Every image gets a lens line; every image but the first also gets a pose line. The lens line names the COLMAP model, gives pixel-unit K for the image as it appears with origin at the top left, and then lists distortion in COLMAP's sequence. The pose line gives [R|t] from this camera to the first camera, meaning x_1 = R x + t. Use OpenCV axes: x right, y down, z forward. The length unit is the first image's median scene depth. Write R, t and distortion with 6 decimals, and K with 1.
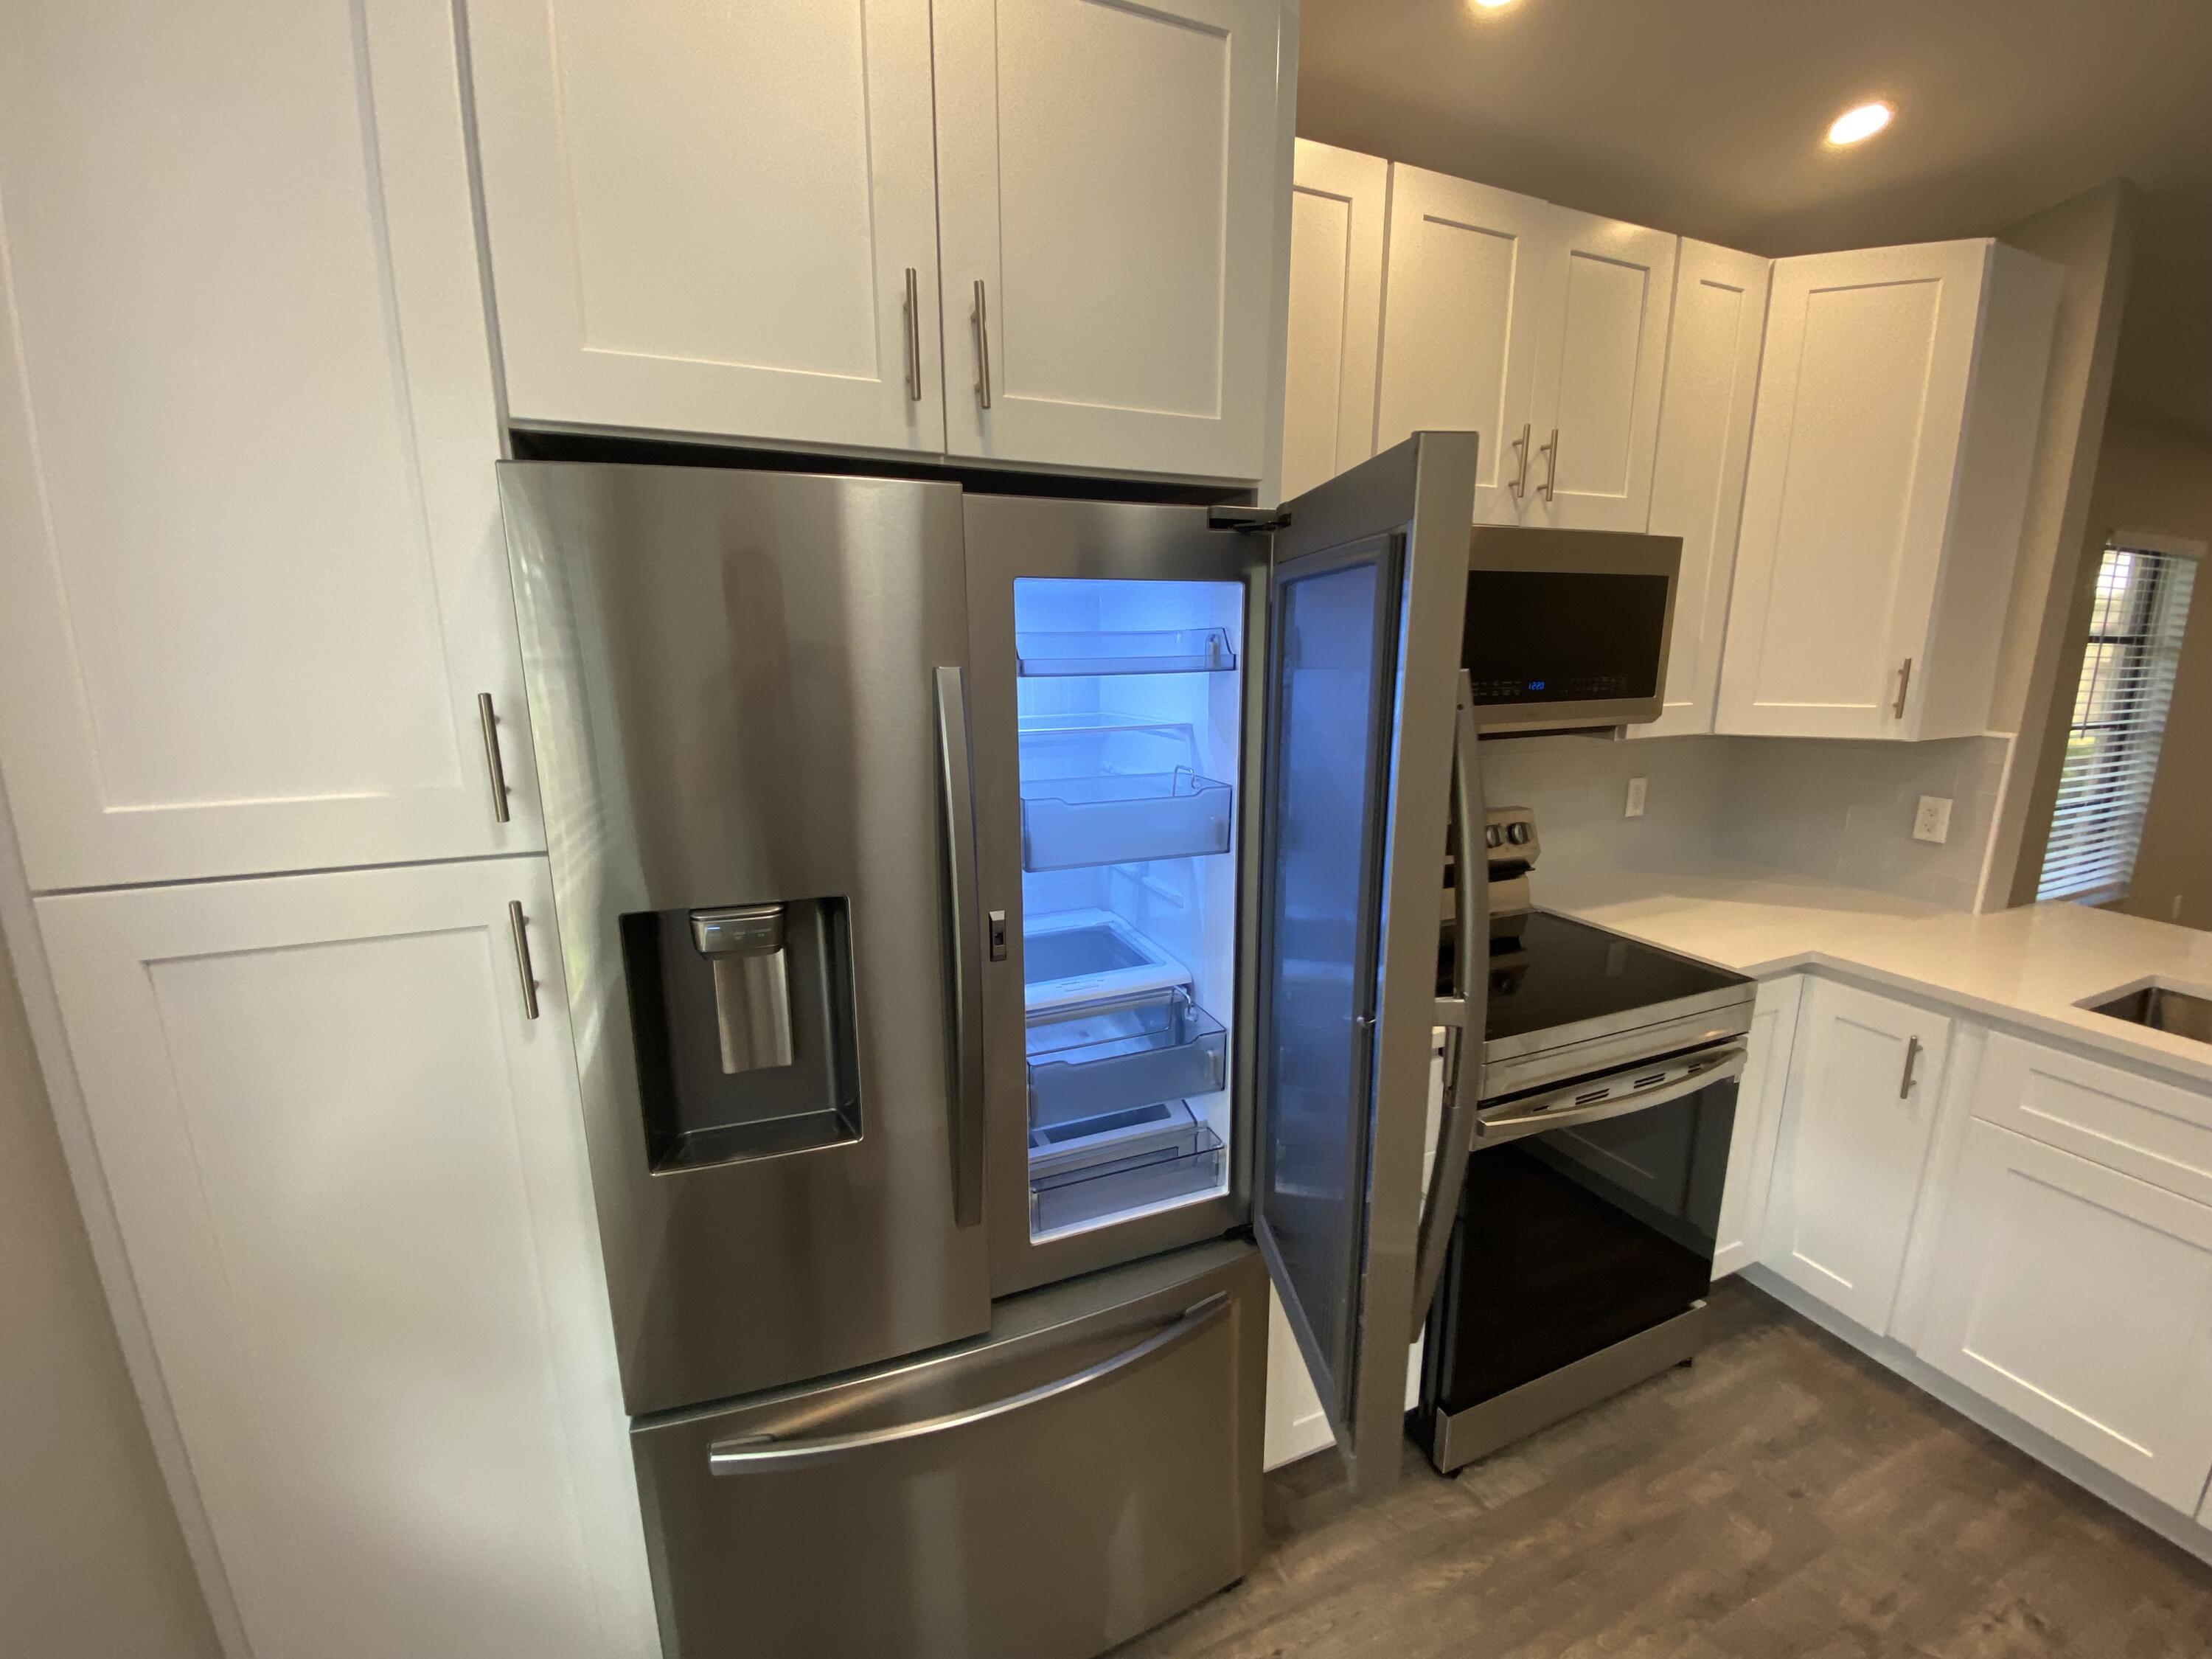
lens RADIAL K [[897.9, 0, 1107.0], [0, 897.9, 828.2], [0, 0, 1]] dist [0.017498, -0.018874]
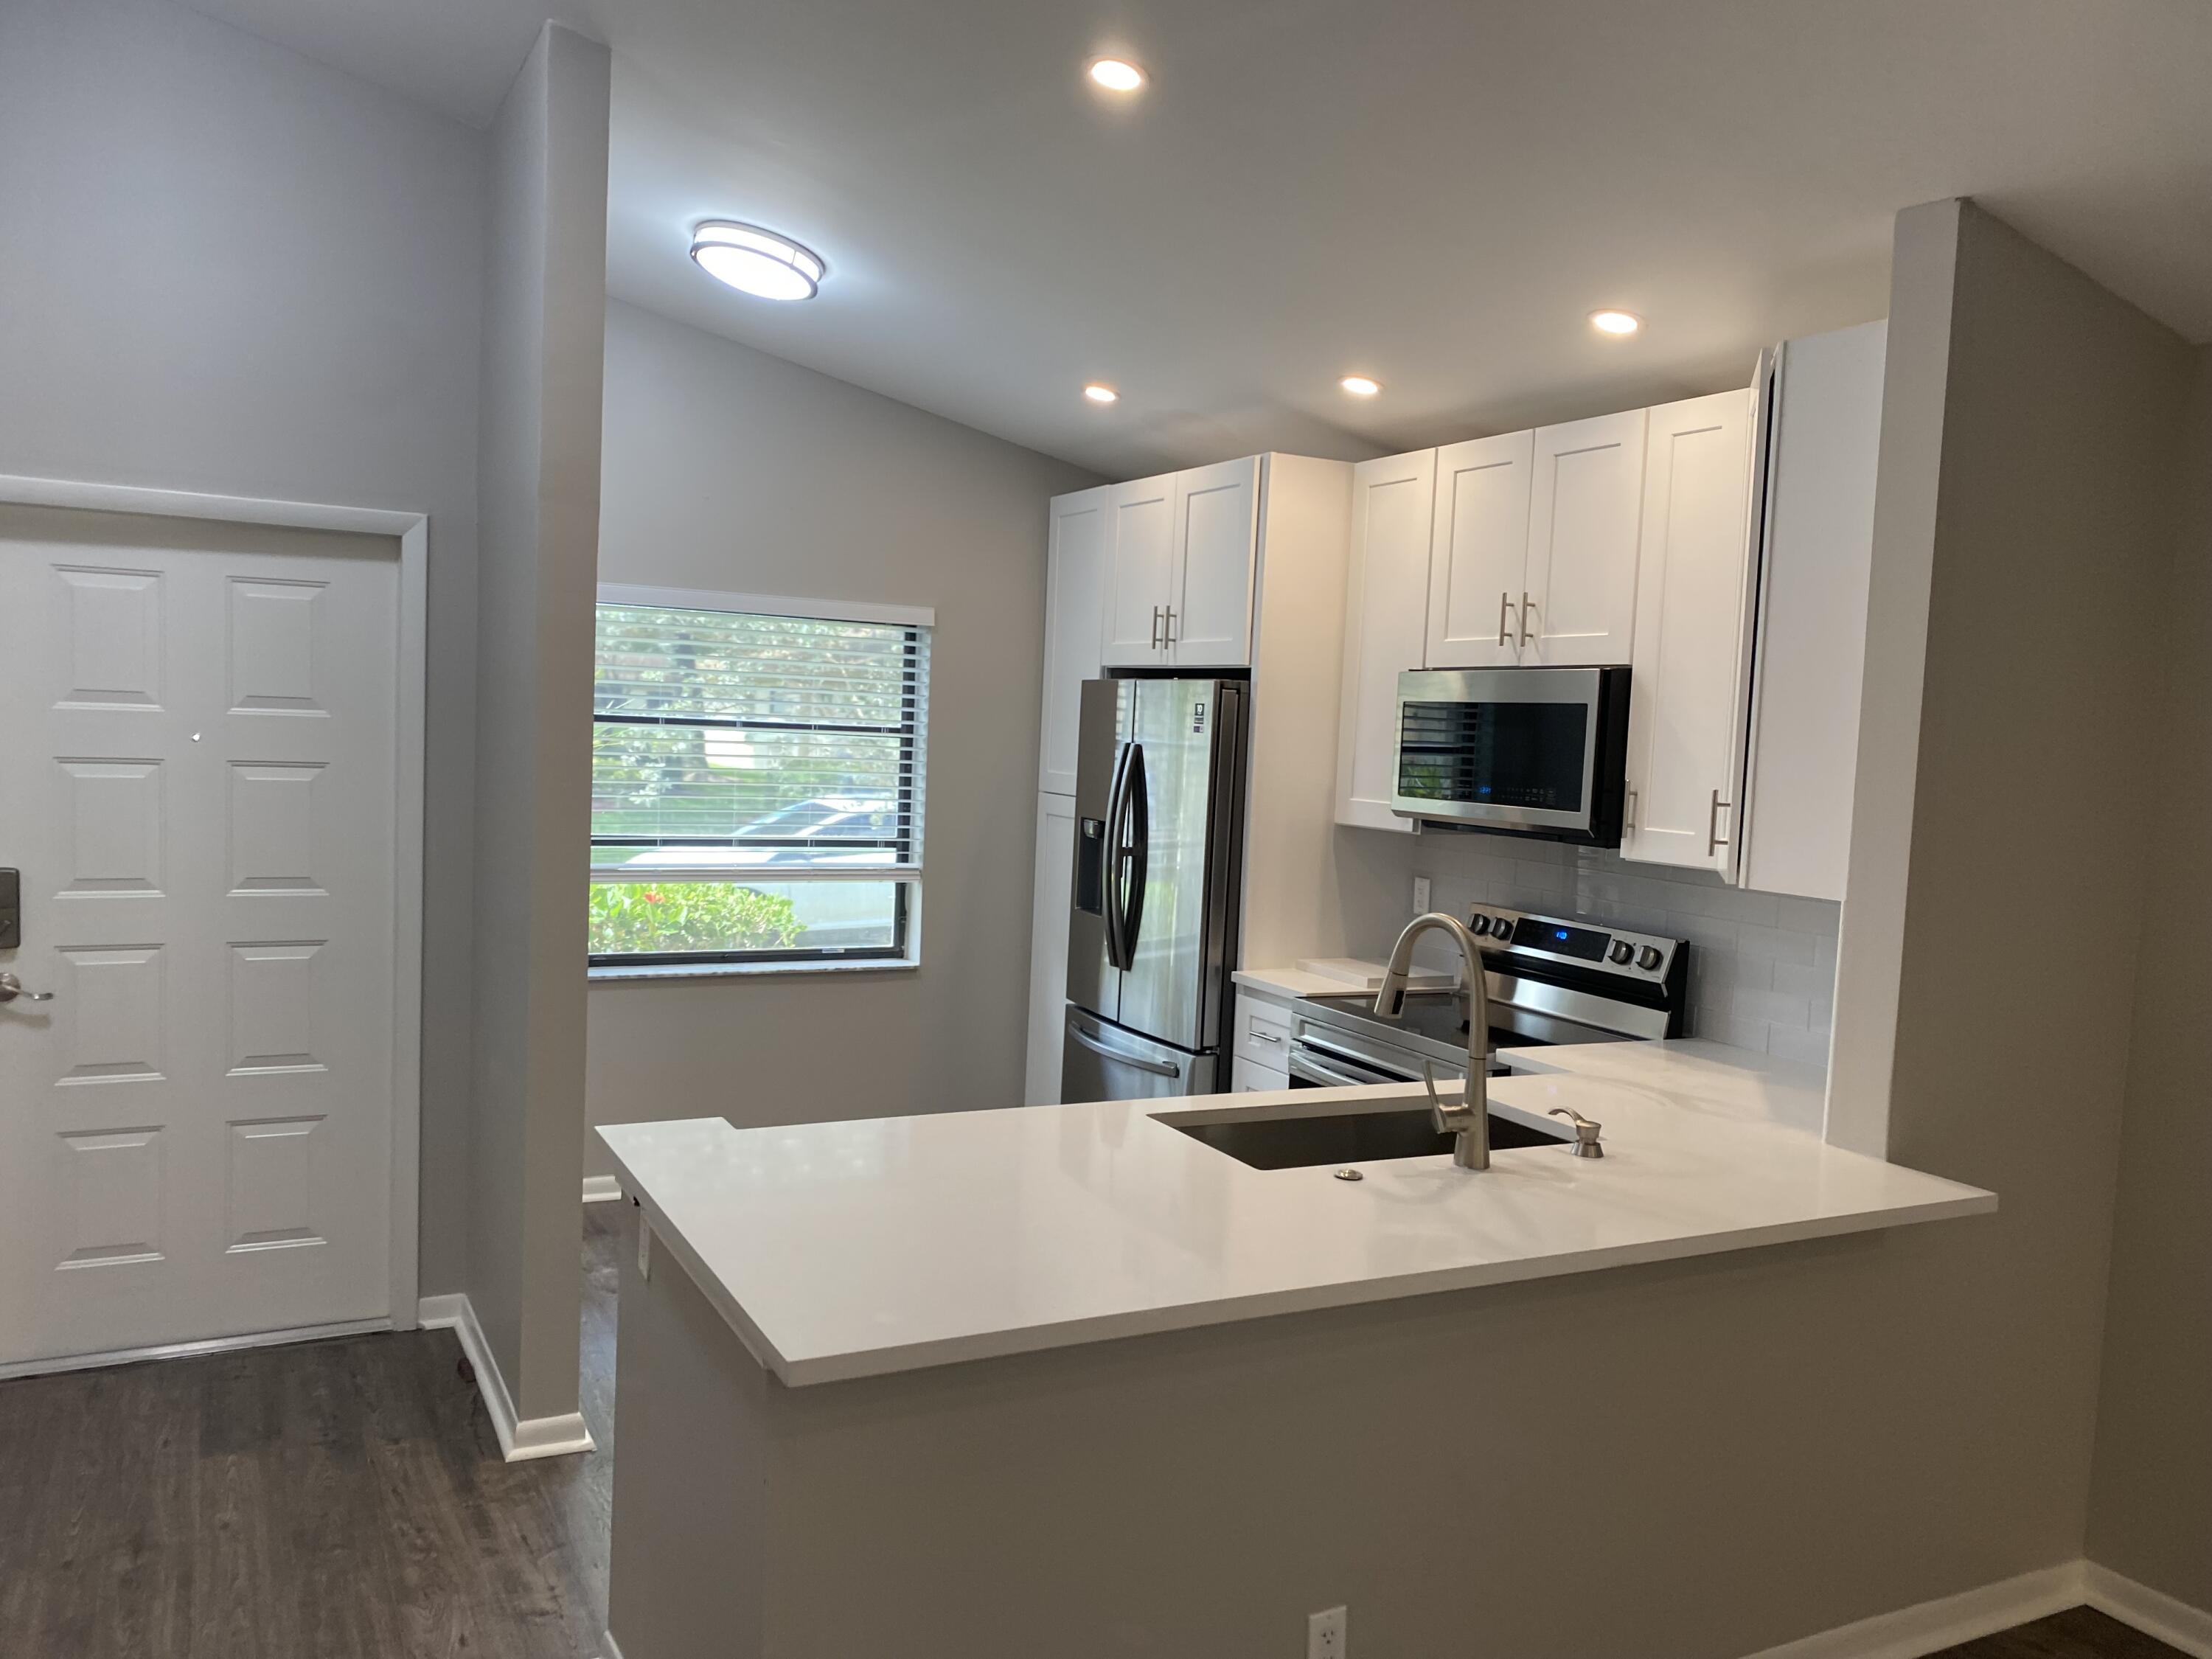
lens RADIAL K [[1727.0, 0, 1095.3], [0, 1727.0, 838.8], [0, 0, 1]] dist [0.091488, -0.183317]
pose [[0.076385, 0.078685, -0.993969, 2.607124], [-0.254424, 0.965419, 0.056873, -0.083653], [0.964071, 0.248546, 0.093763, 0.247747]]
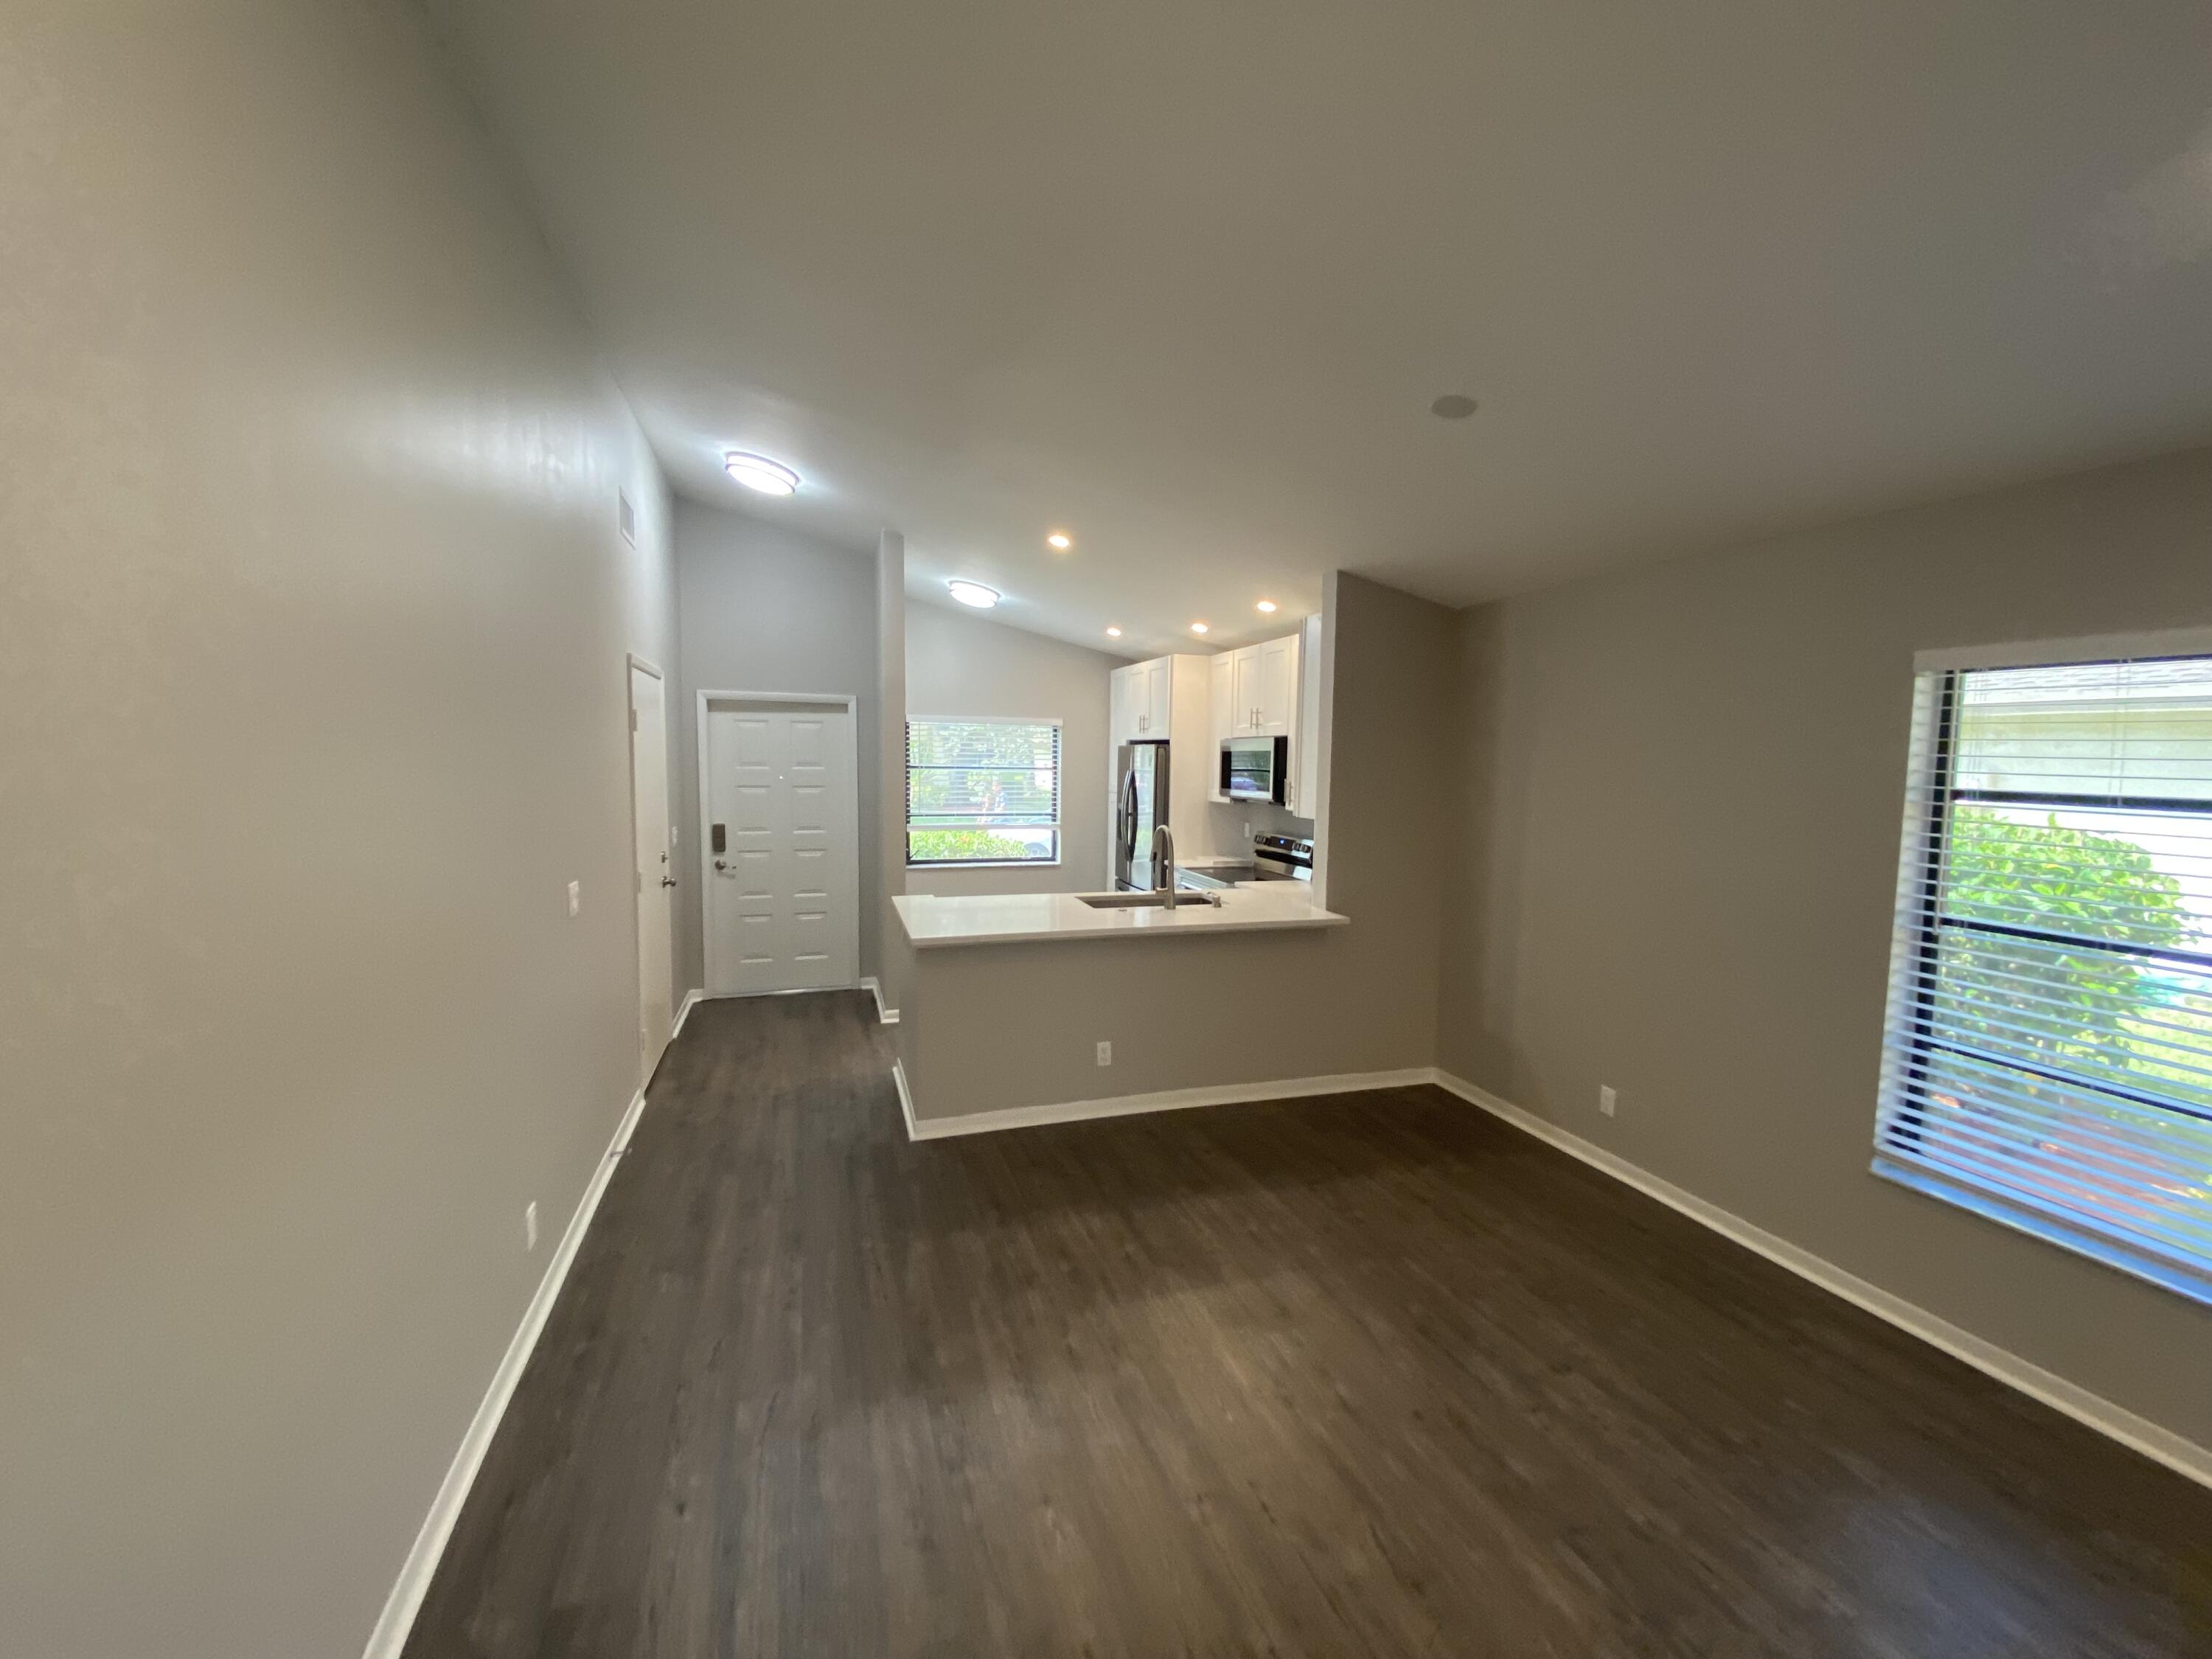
lens RADIAL K [[897.9, 0, 1107.0], [0, 897.9, 828.2], [0, 0, 1]] dist [0.017498, -0.018874]
pose [[-0.083118, 0.081792, -0.993177, 3.424991], [-0.225267, 0.969287, 0.098677, -0.197523], [0.970745, 0.231932, -0.062140, 0.696809]]
